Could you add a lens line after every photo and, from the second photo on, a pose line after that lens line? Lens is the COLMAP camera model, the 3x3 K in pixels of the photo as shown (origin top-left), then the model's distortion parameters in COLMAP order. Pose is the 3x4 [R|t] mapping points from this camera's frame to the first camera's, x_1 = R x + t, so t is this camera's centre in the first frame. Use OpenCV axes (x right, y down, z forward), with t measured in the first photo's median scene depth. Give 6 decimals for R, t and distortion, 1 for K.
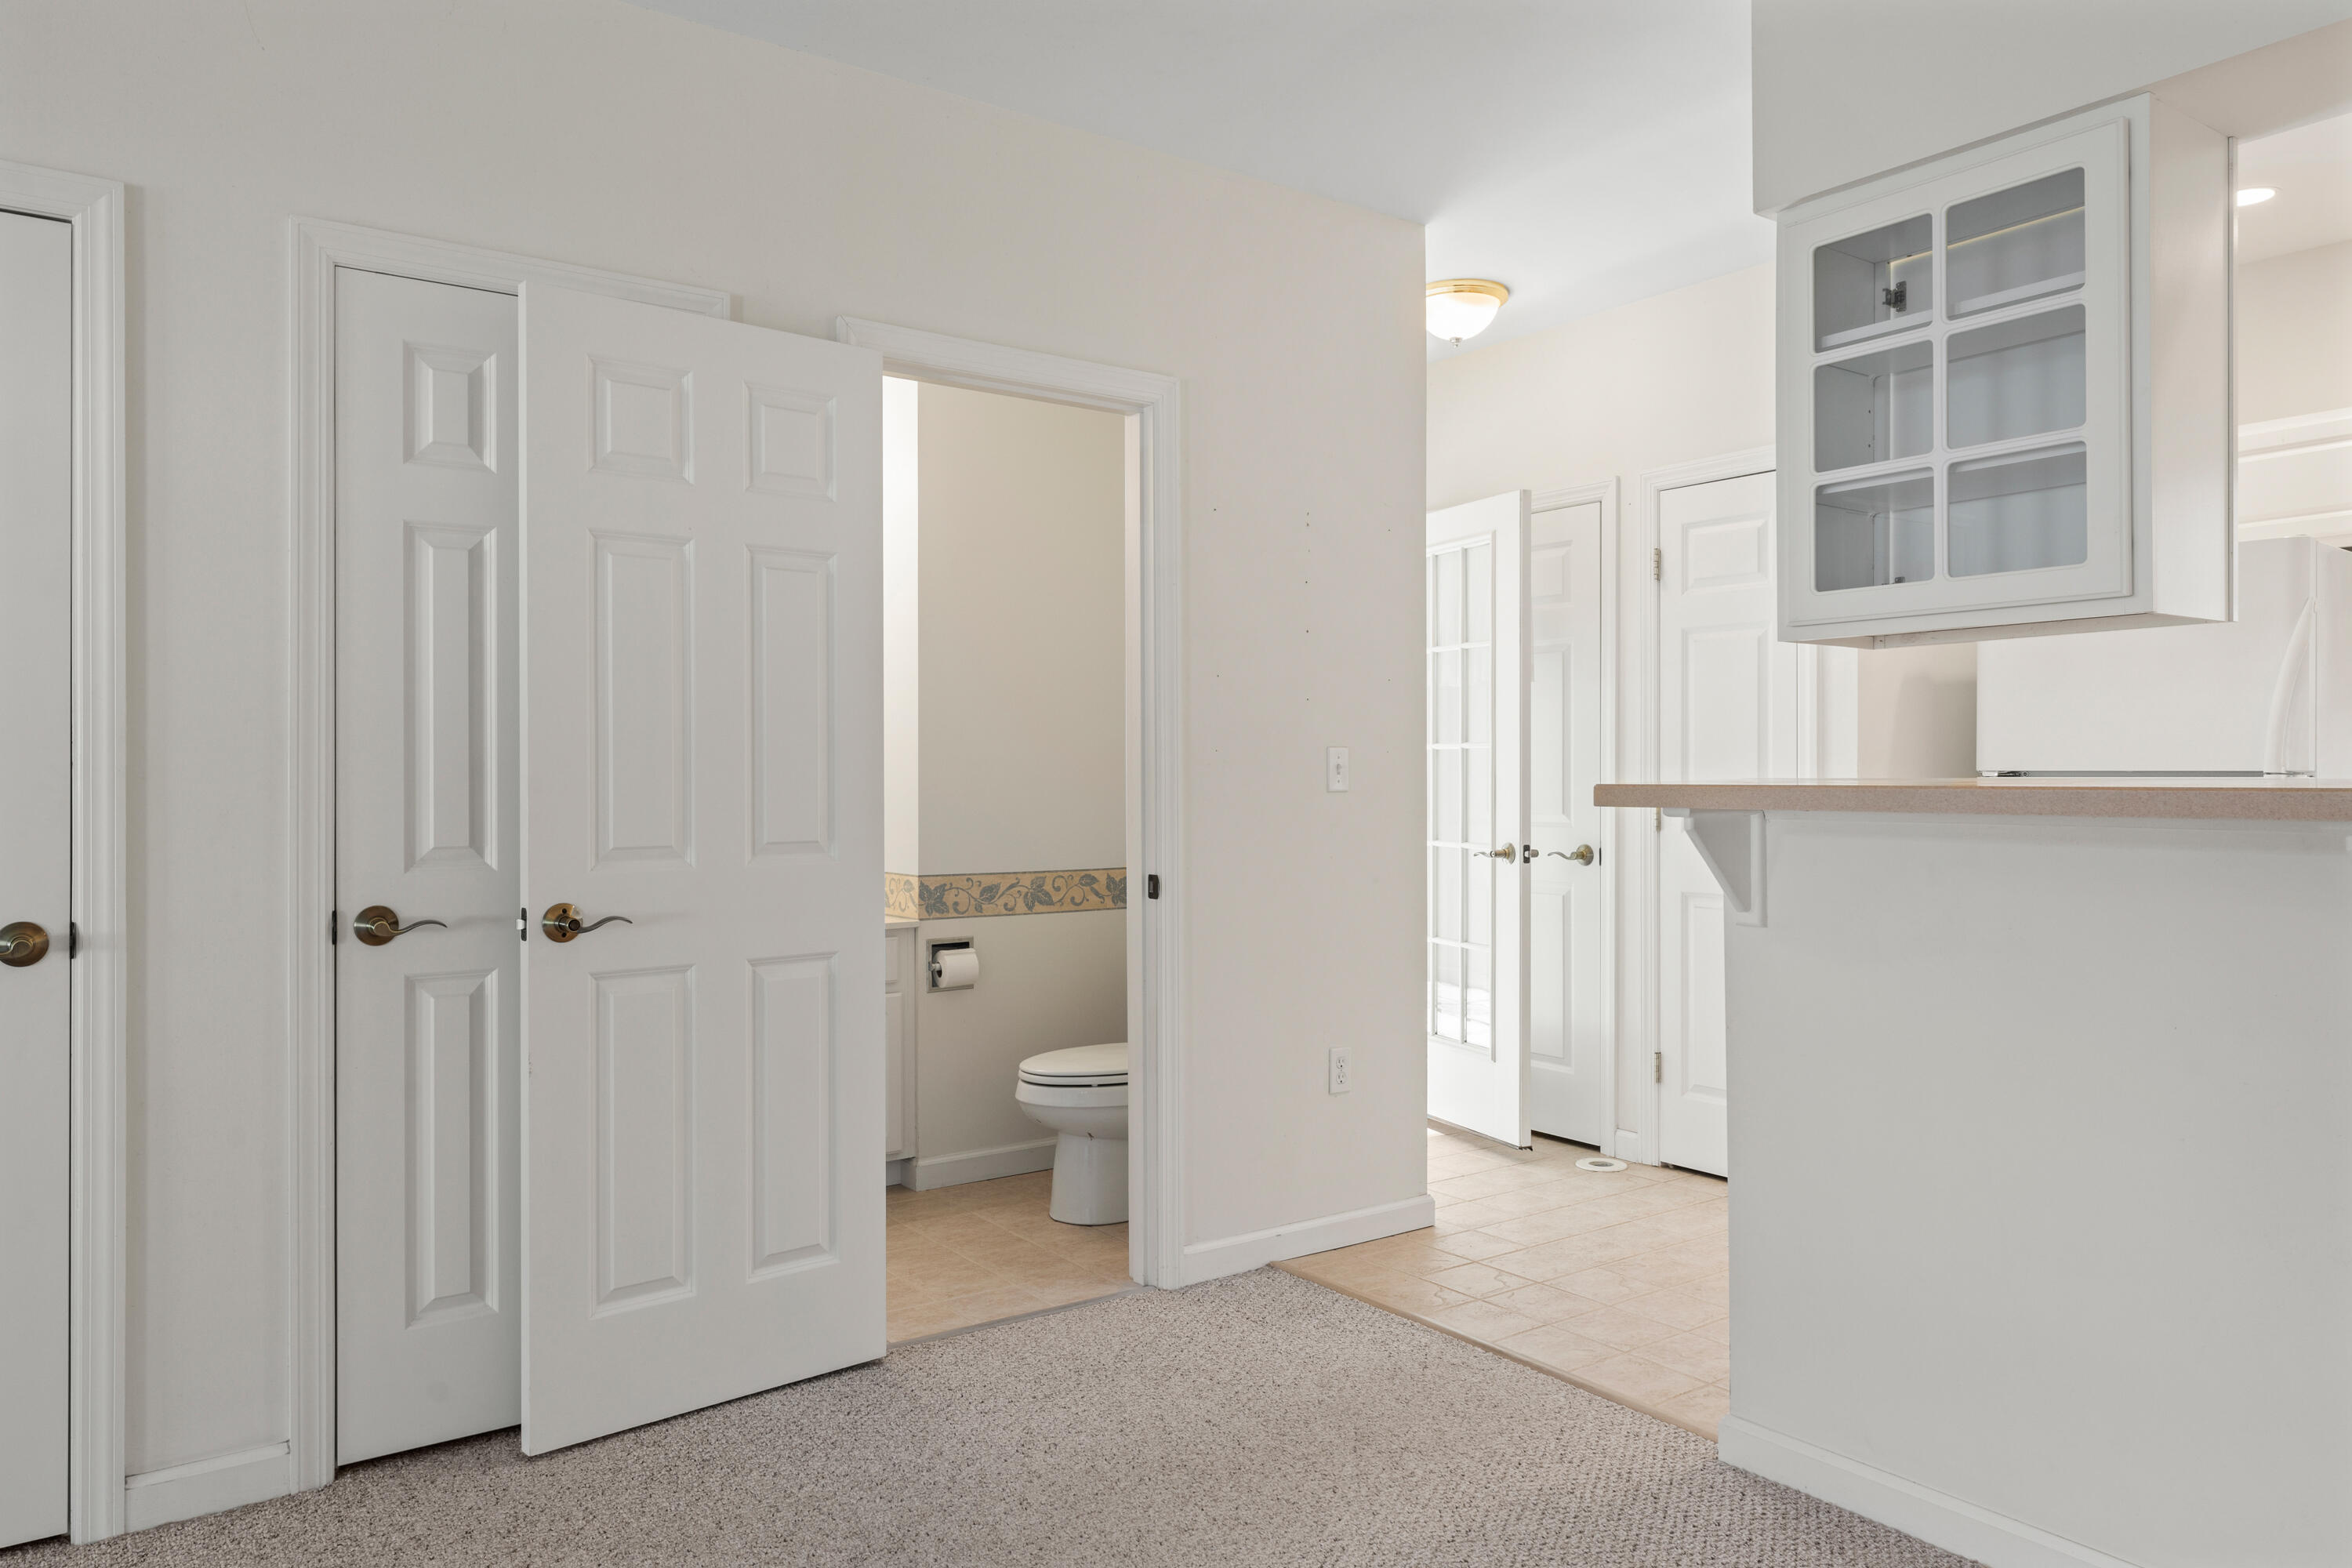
lens RADIAL K [[1552.5, 0, 1173.1], [0, 1552.5, 780.2], [0, 0, 1]] dist [-0.000062, -0.002636]
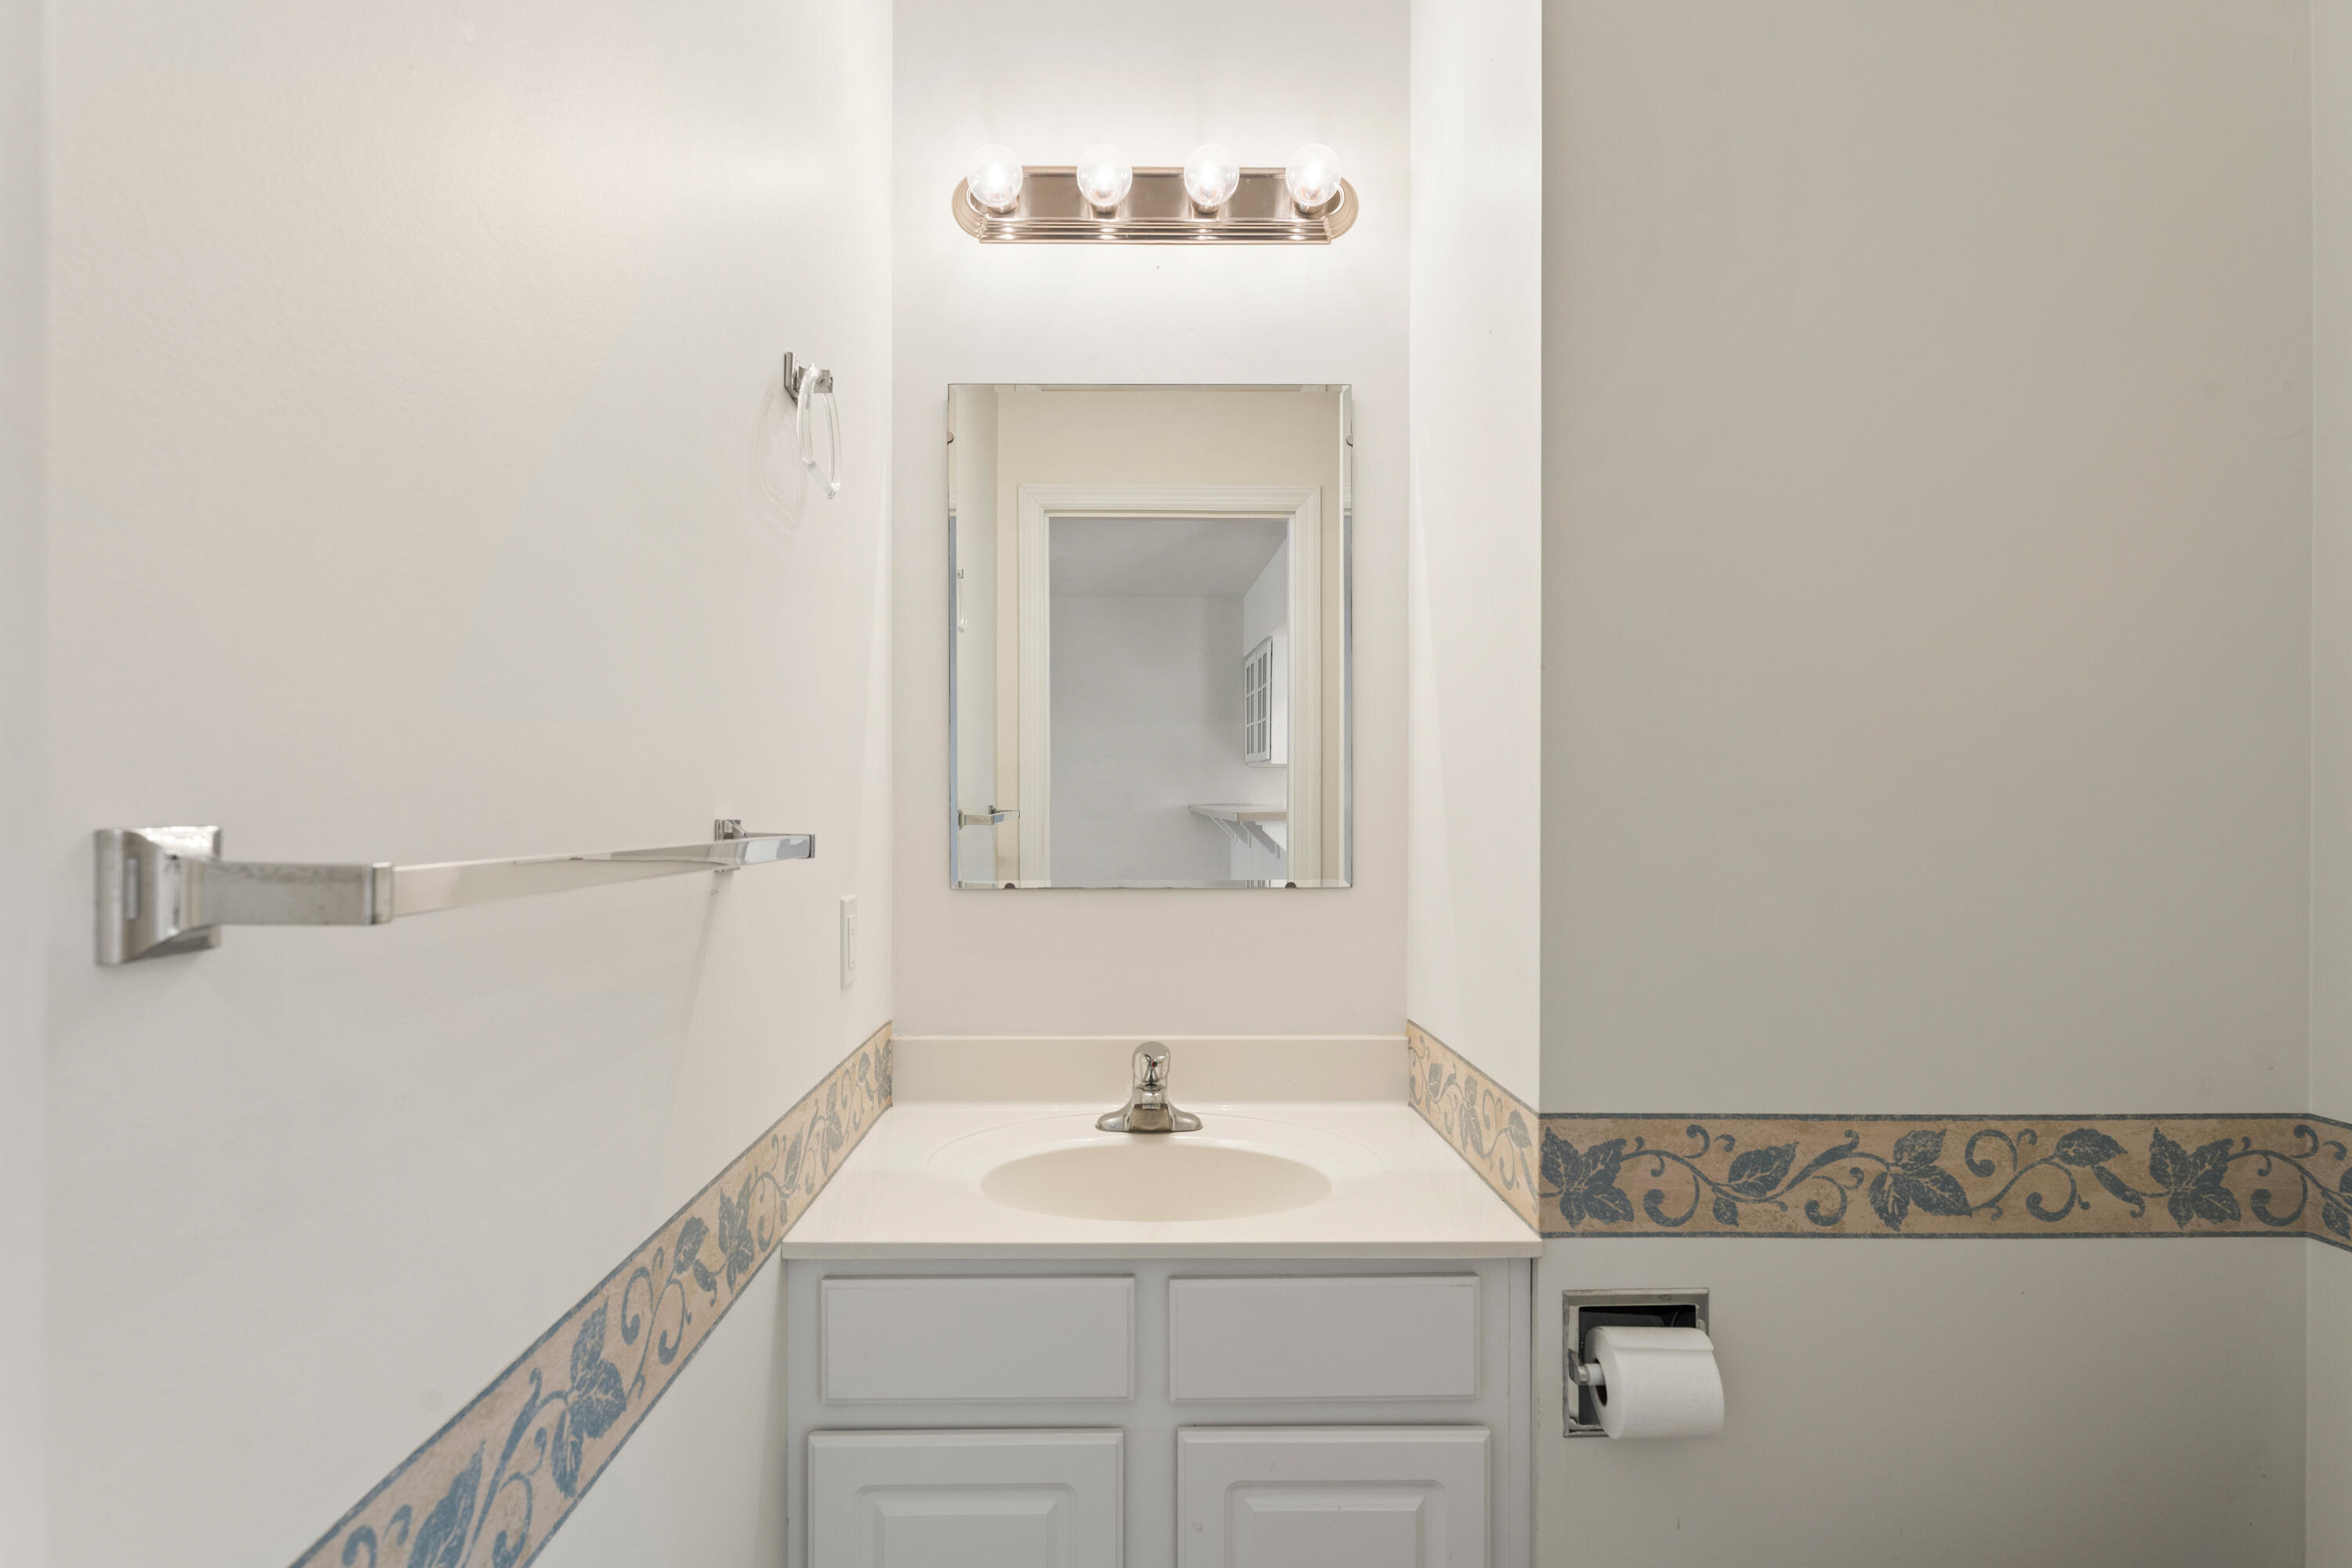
lens RADIAL K [[1130.0, 0, 1165.1], [0, 1130.0, 788.8], [0, 0, 1]] dist [0.002086, 0.000558]
pose [[0.825408, 0.003299, -0.564527, -0.084452], [-0.005626, 0.999981, -0.002382, -0.012376], [0.564508, 0.005142, 0.825411, 0.705702]]
